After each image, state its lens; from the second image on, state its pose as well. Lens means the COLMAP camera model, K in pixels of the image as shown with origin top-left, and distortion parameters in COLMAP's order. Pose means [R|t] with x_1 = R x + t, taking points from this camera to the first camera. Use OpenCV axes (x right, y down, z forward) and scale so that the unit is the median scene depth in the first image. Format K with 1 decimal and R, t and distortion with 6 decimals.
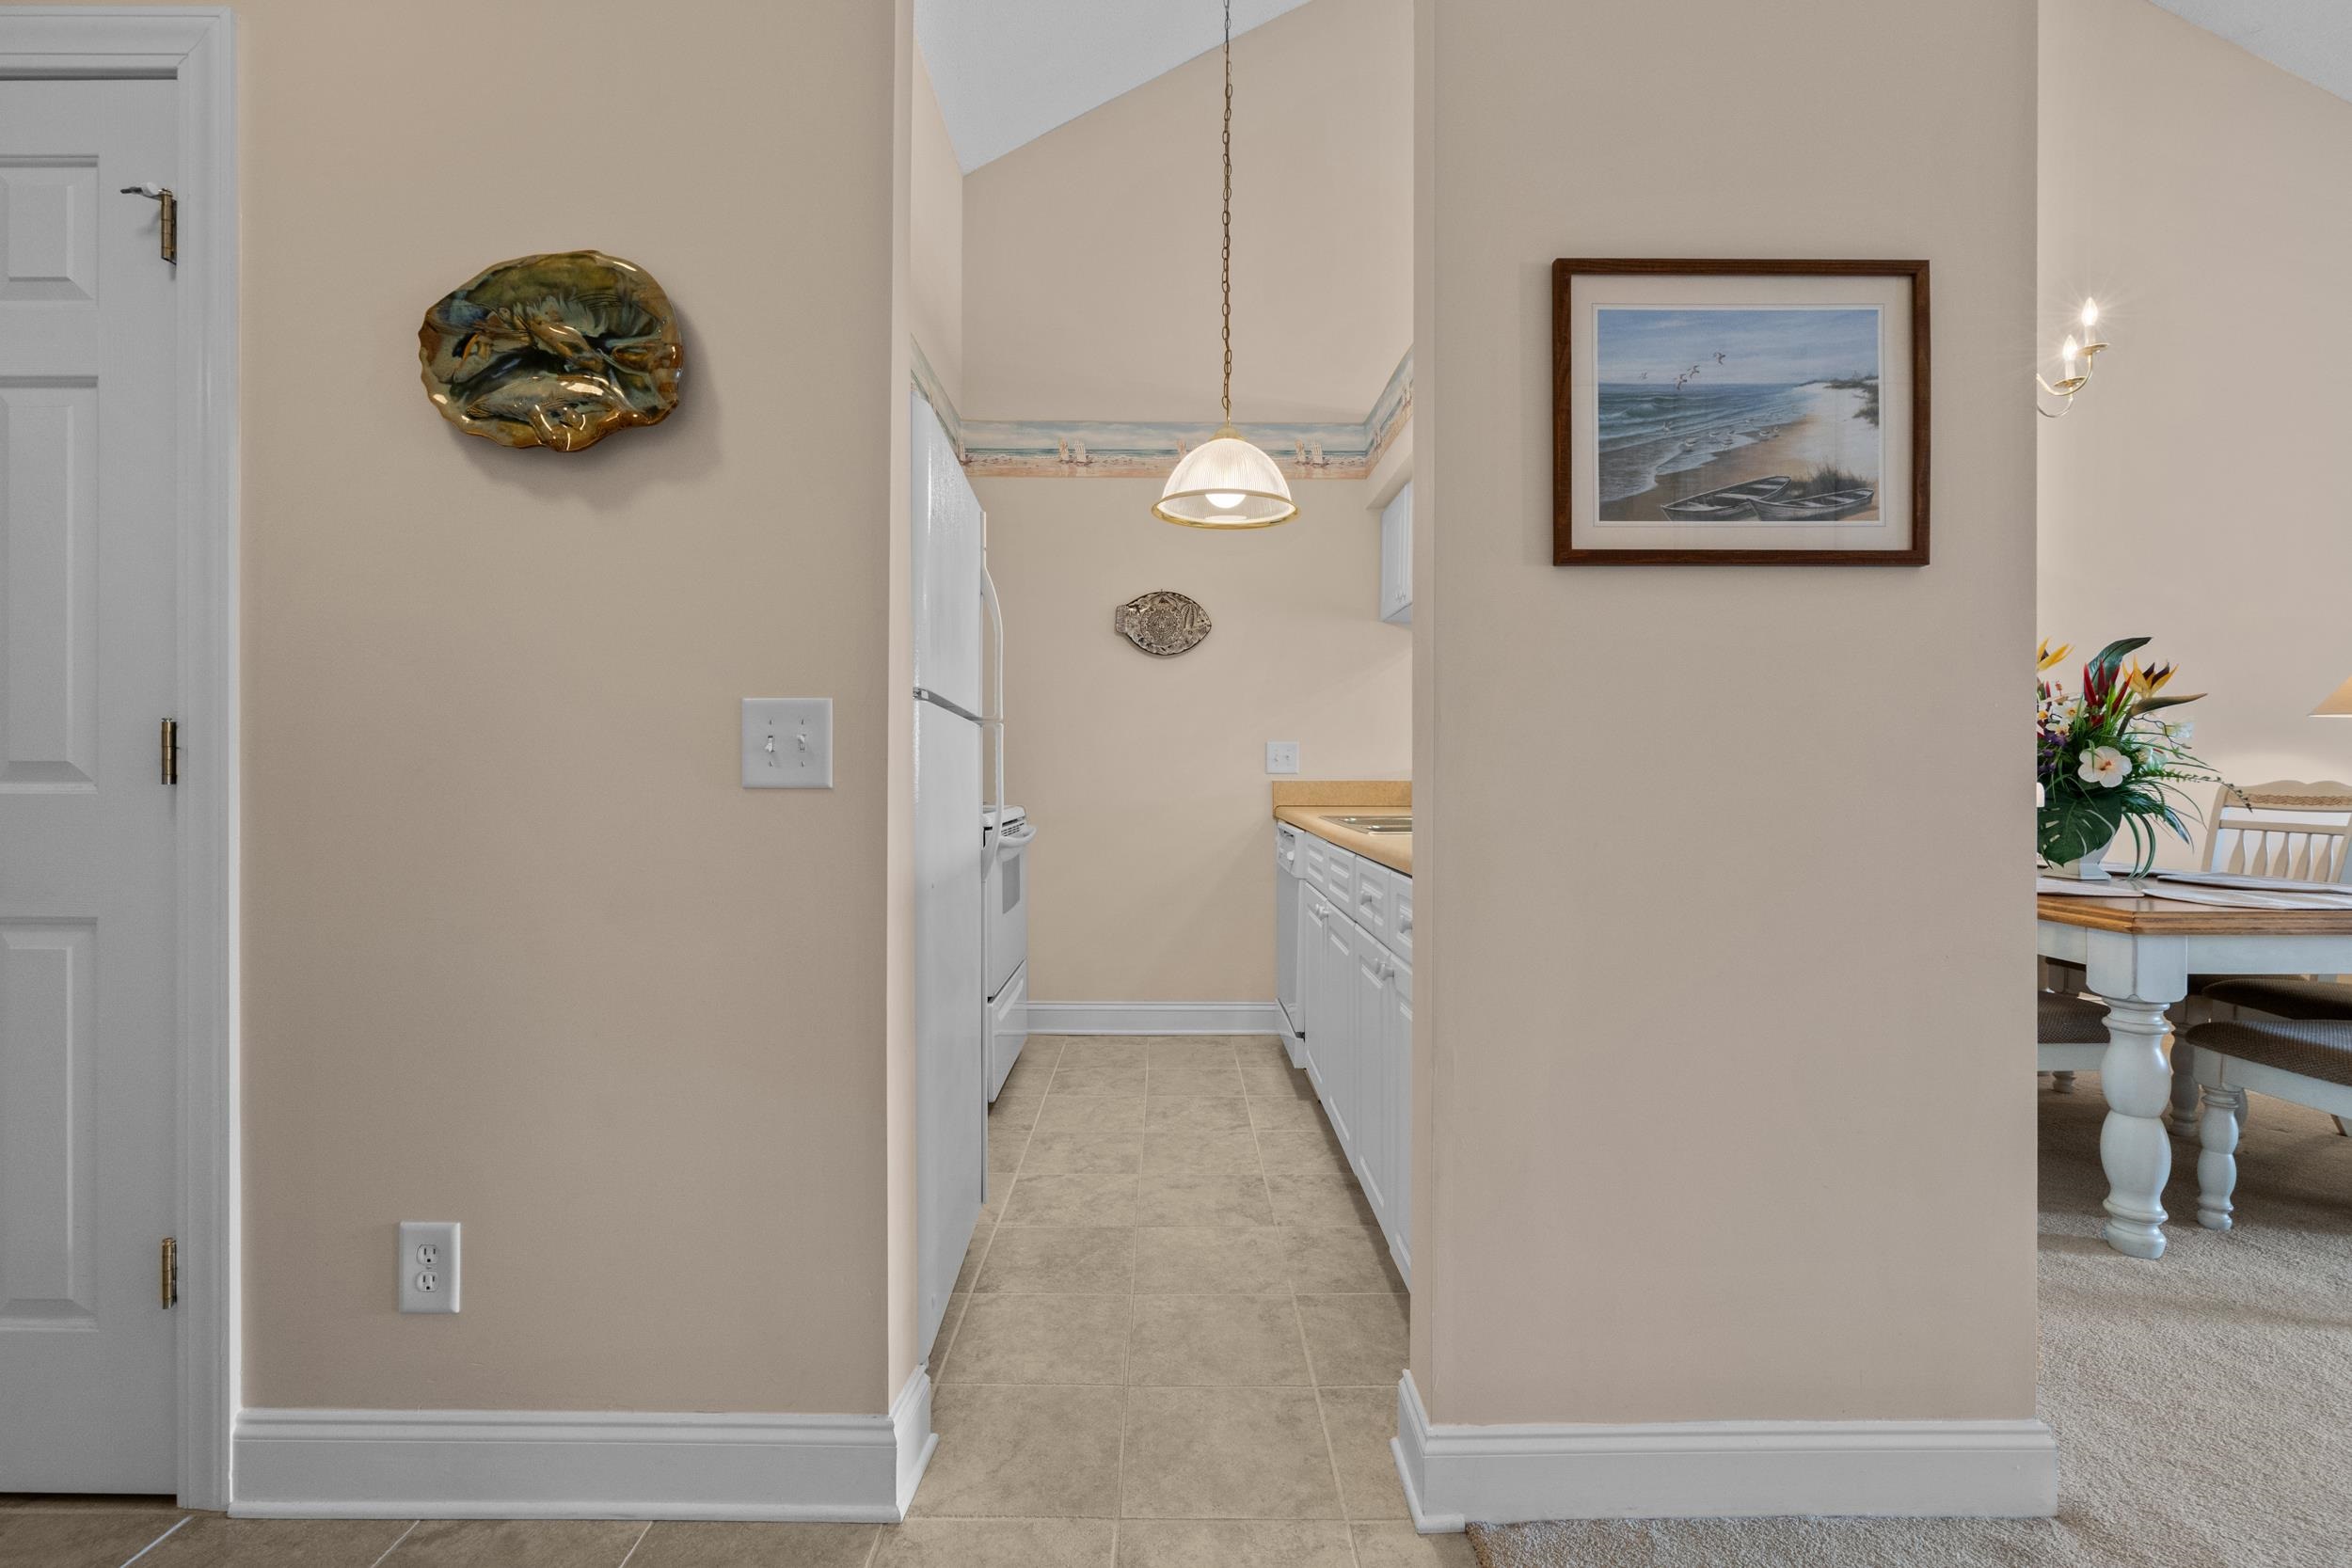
lens RADIAL K [[1081.4, 0, 1166.4], [0, 1081.4, 771.7], [0, 0, 1]] dist [-0.008150, 0.005598]
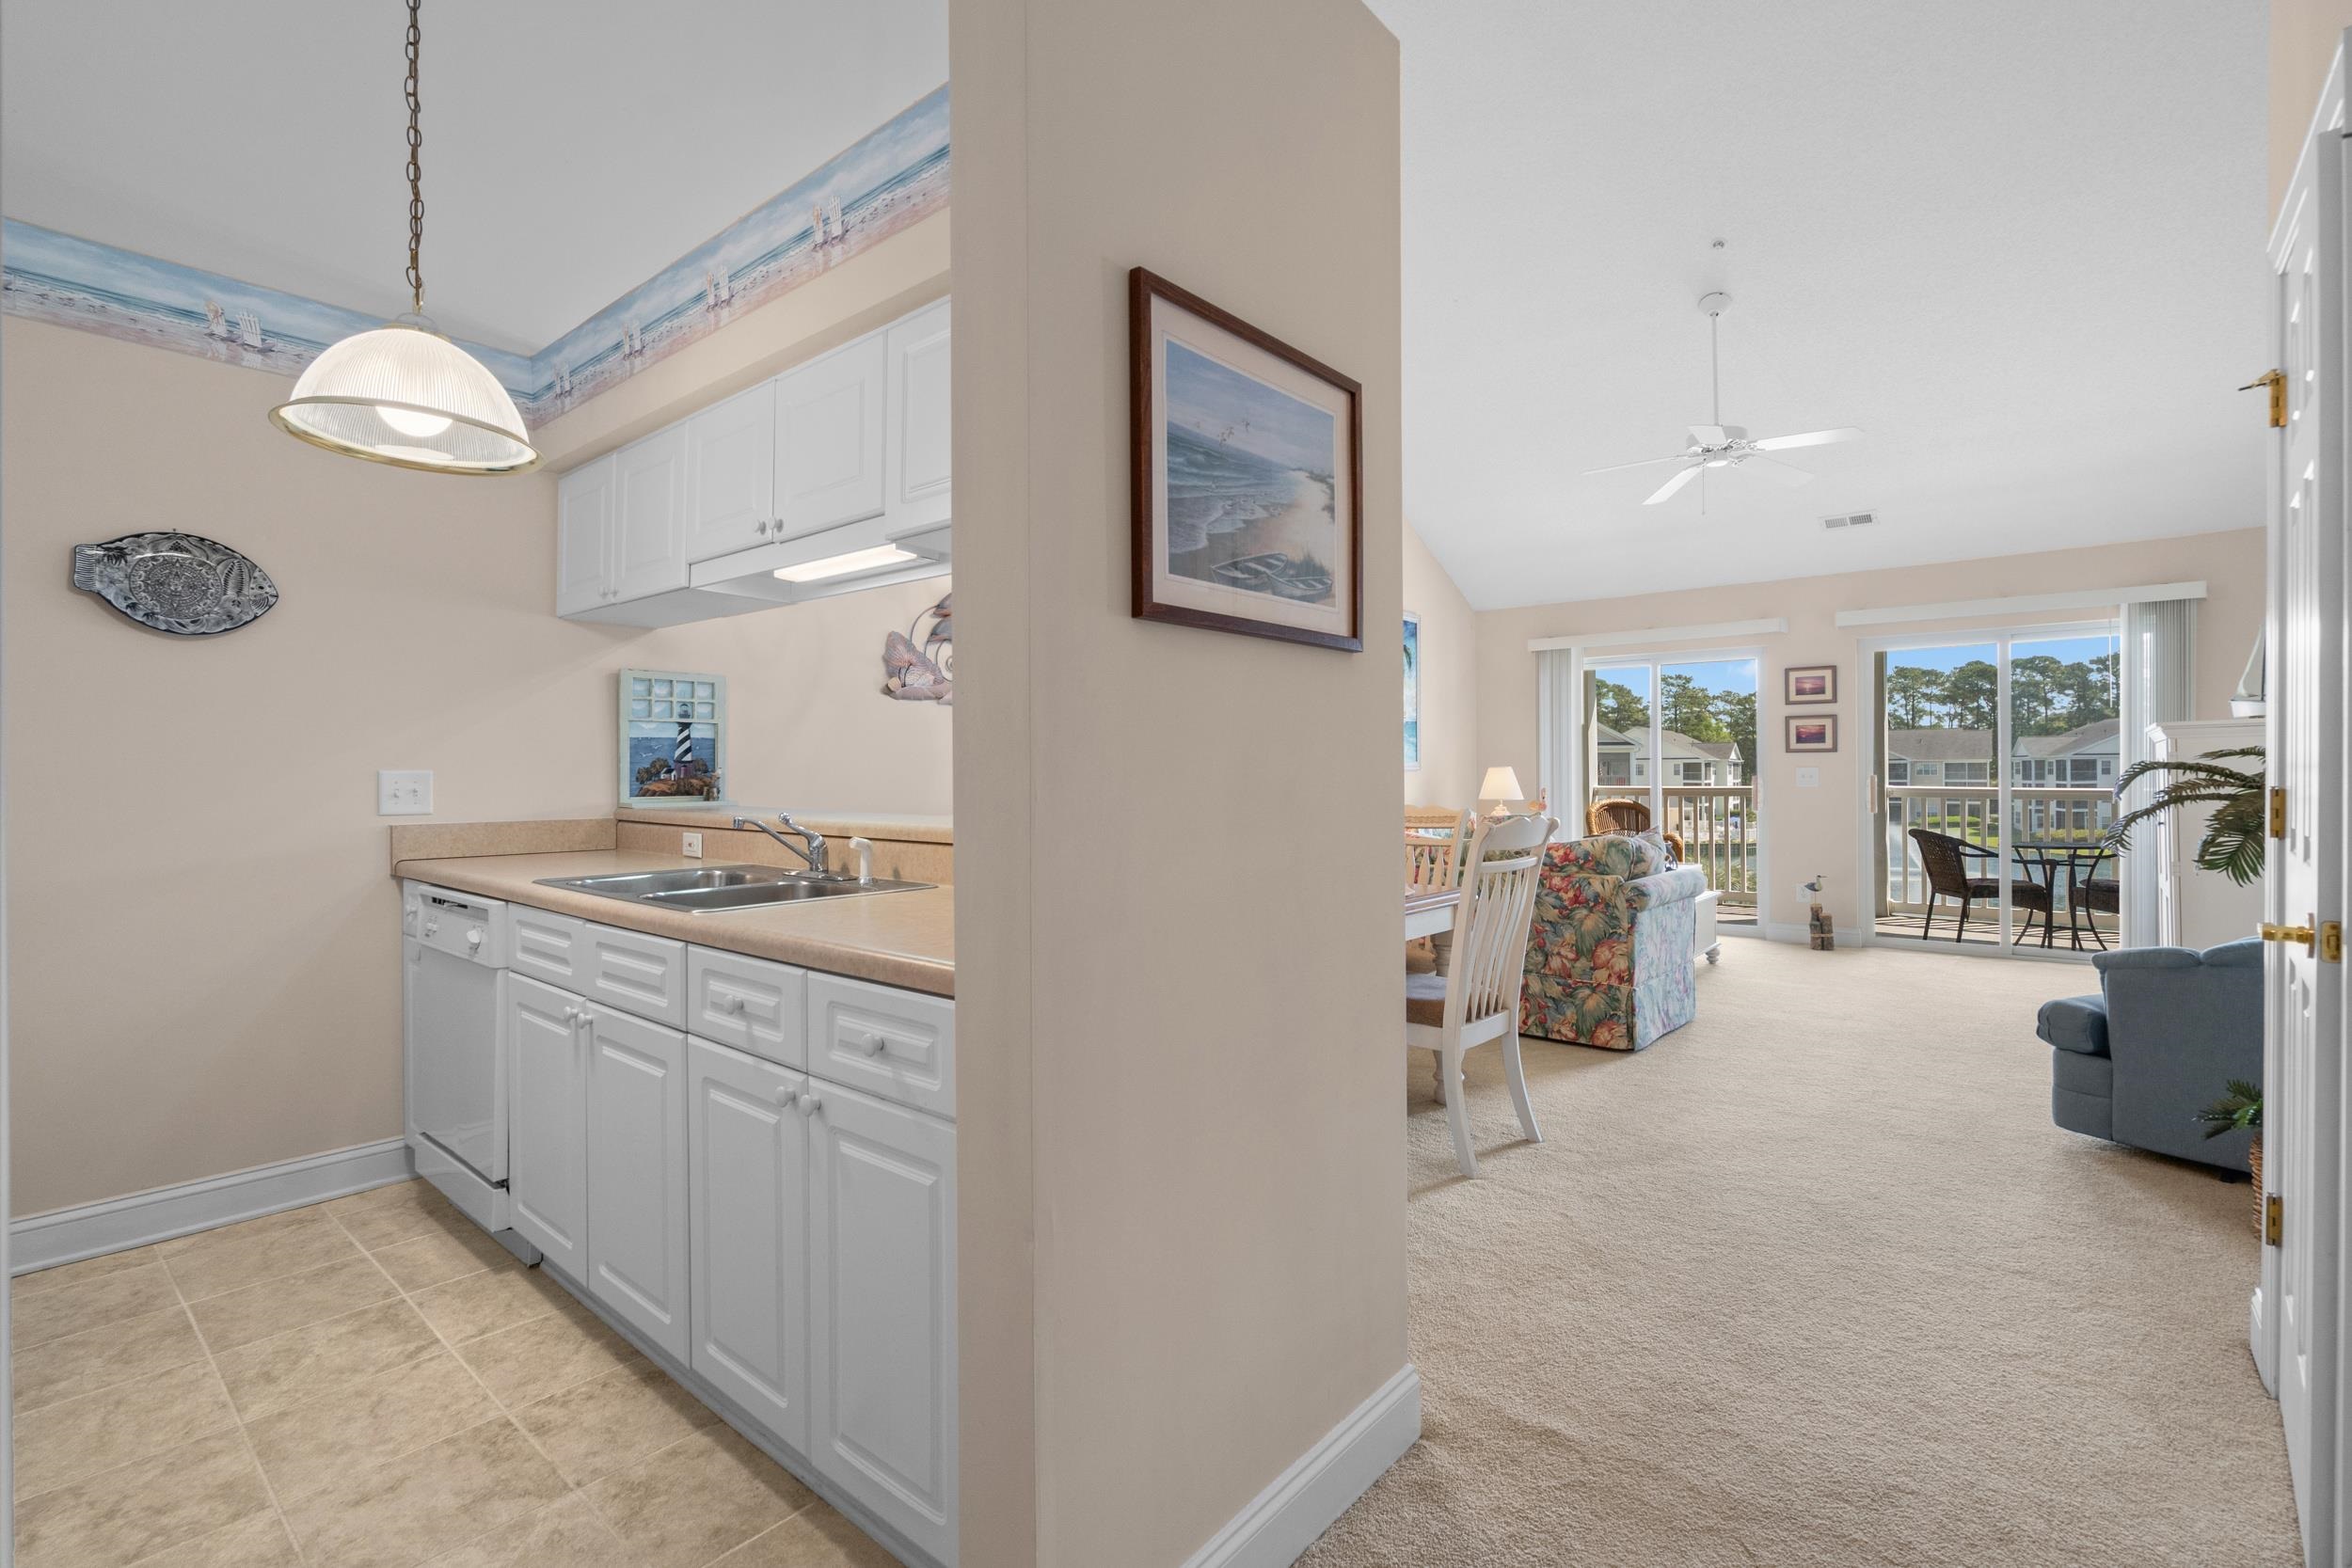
lens RADIAL K [[1081.4, 0, 1153.8], [0, 1081.4, 774.4], [0, 0, 1]] dist [-0.008150, 0.005598]
pose [[0.649849, -0.005772, 0.760041, -0.150353], [0.004282, 0.999983, 0.003933, -0.034933], [-0.760051, 0.000698, 0.649863, 0.216327]]
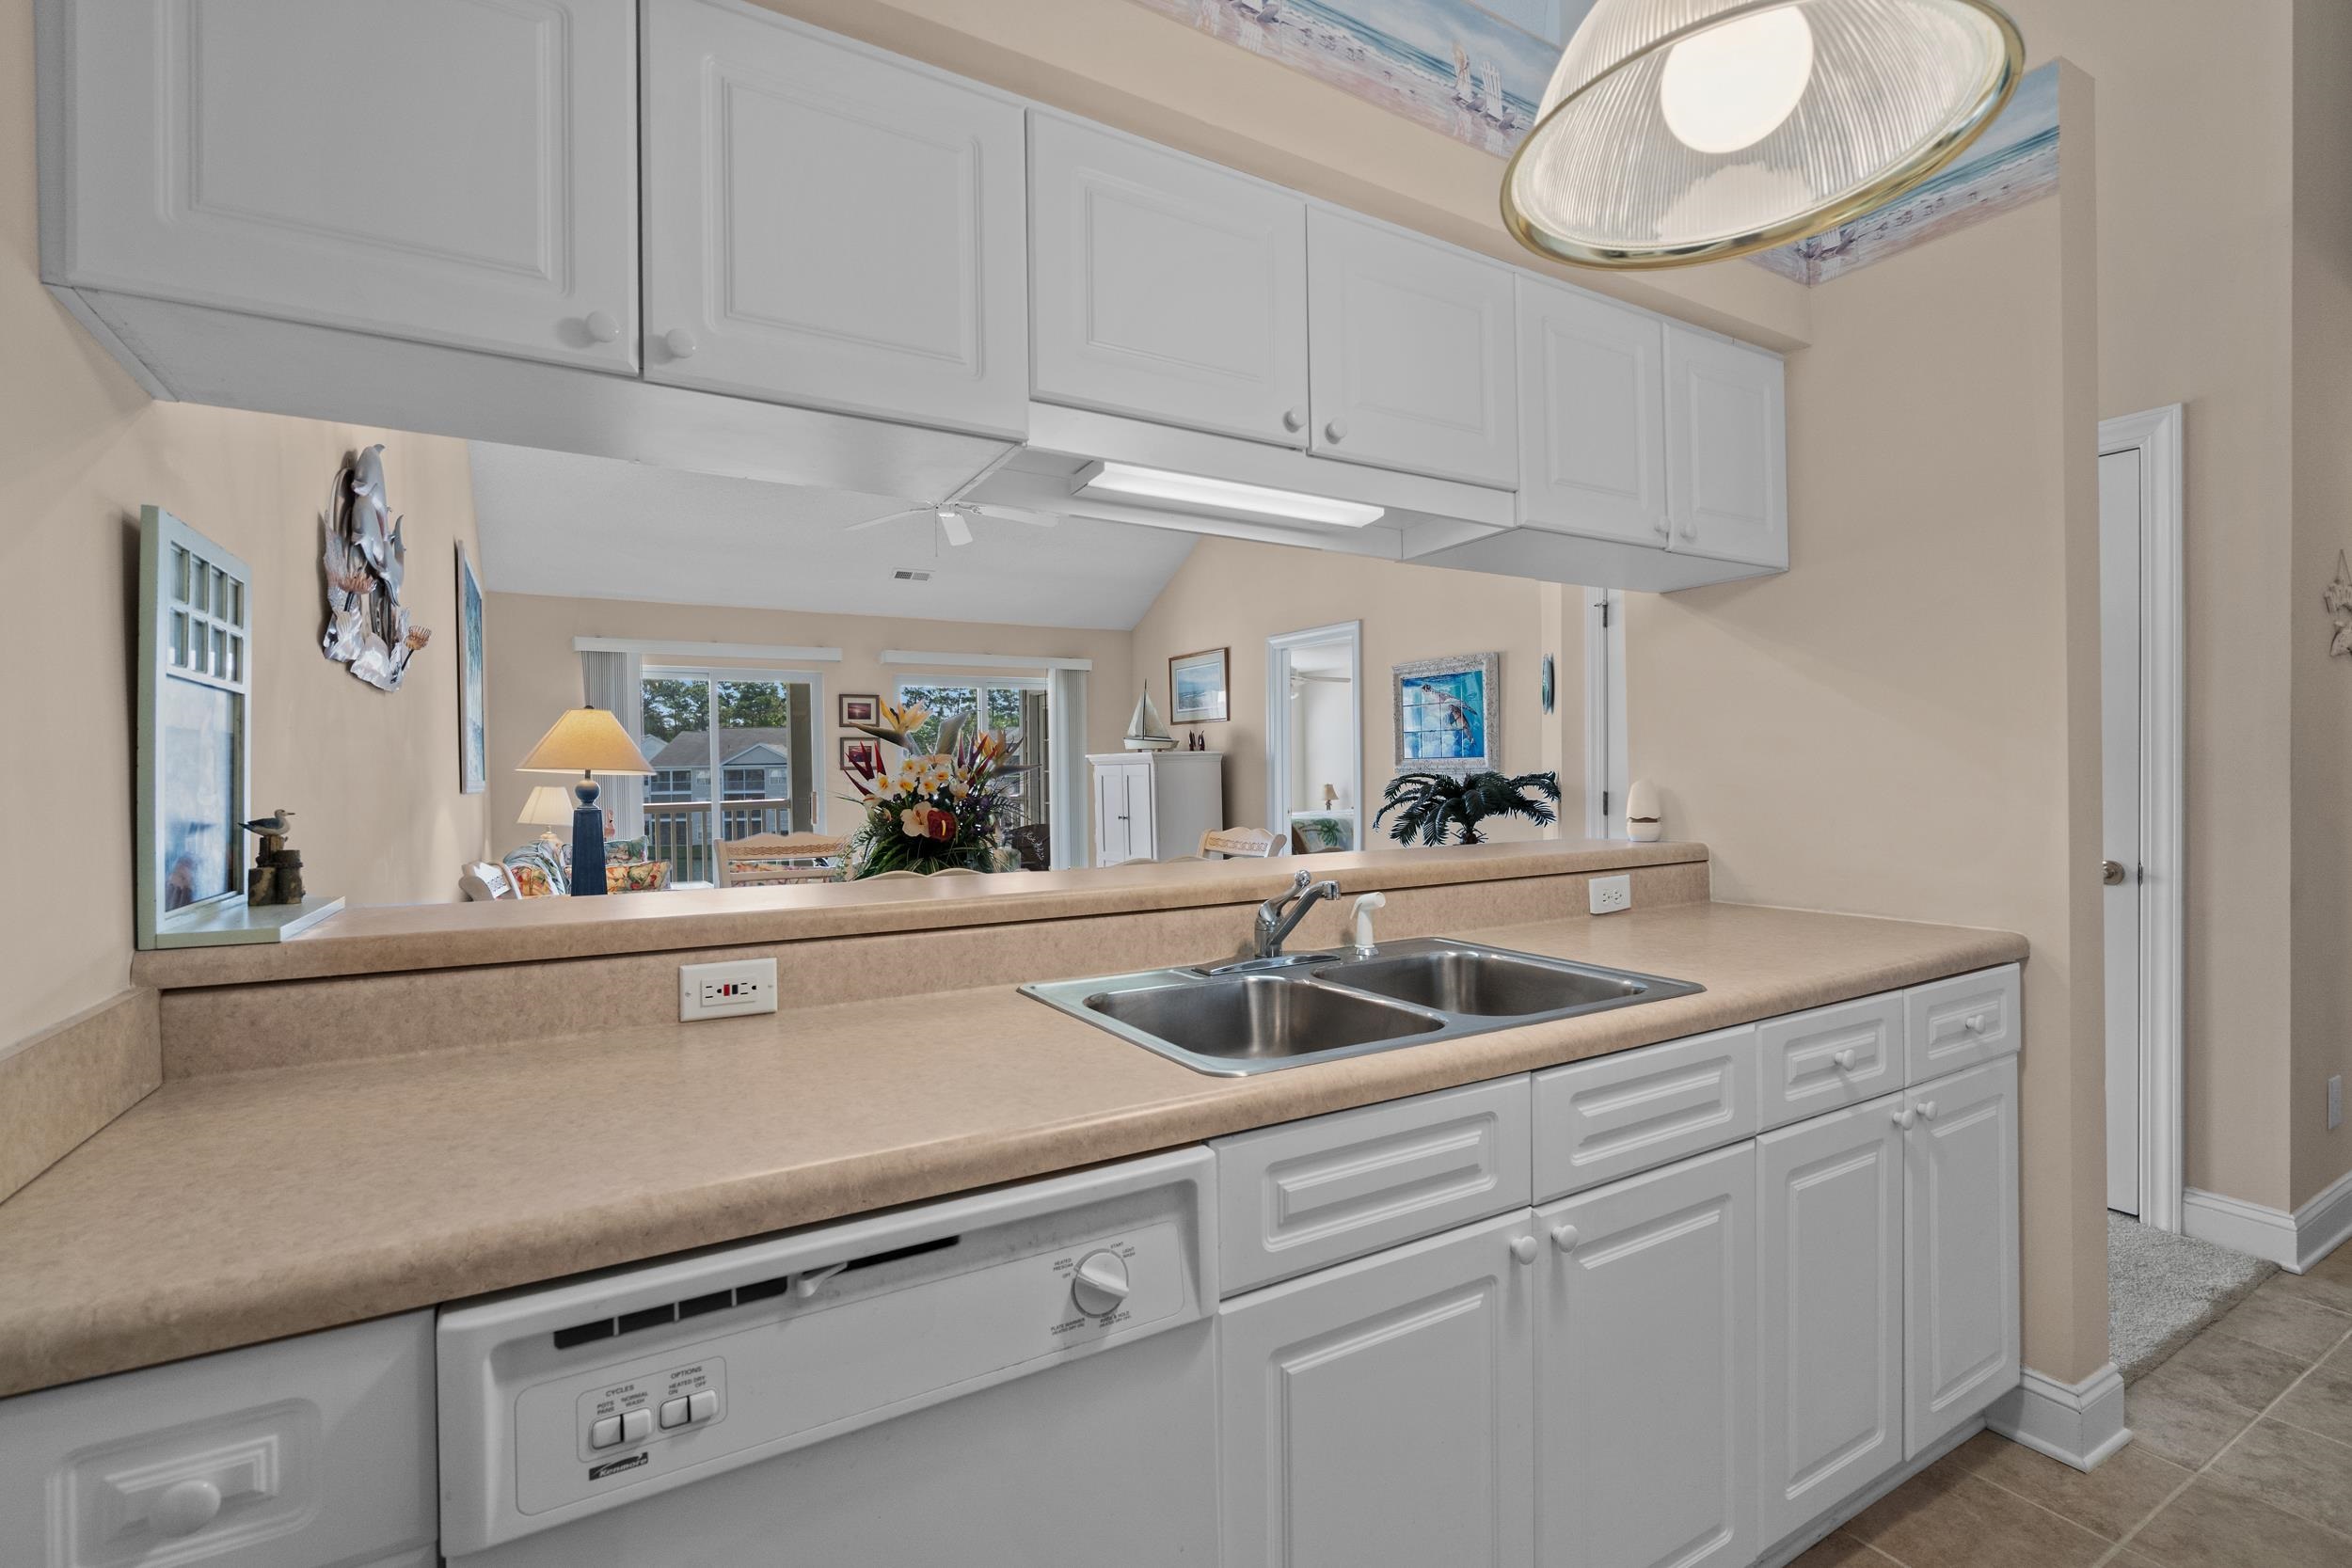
lens RADIAL K [[1081.4, 0, 1175.8], [0, 1081.4, 778.8], [0, 0, 1]] dist [-0.008150, 0.005598]
pose [[-0.500845, 0.000435, 0.865537, -0.139719], [0.010928, 0.999923, 0.005821, -0.051624], [-0.865468, 0.012374, -0.500812, 1.237323]]
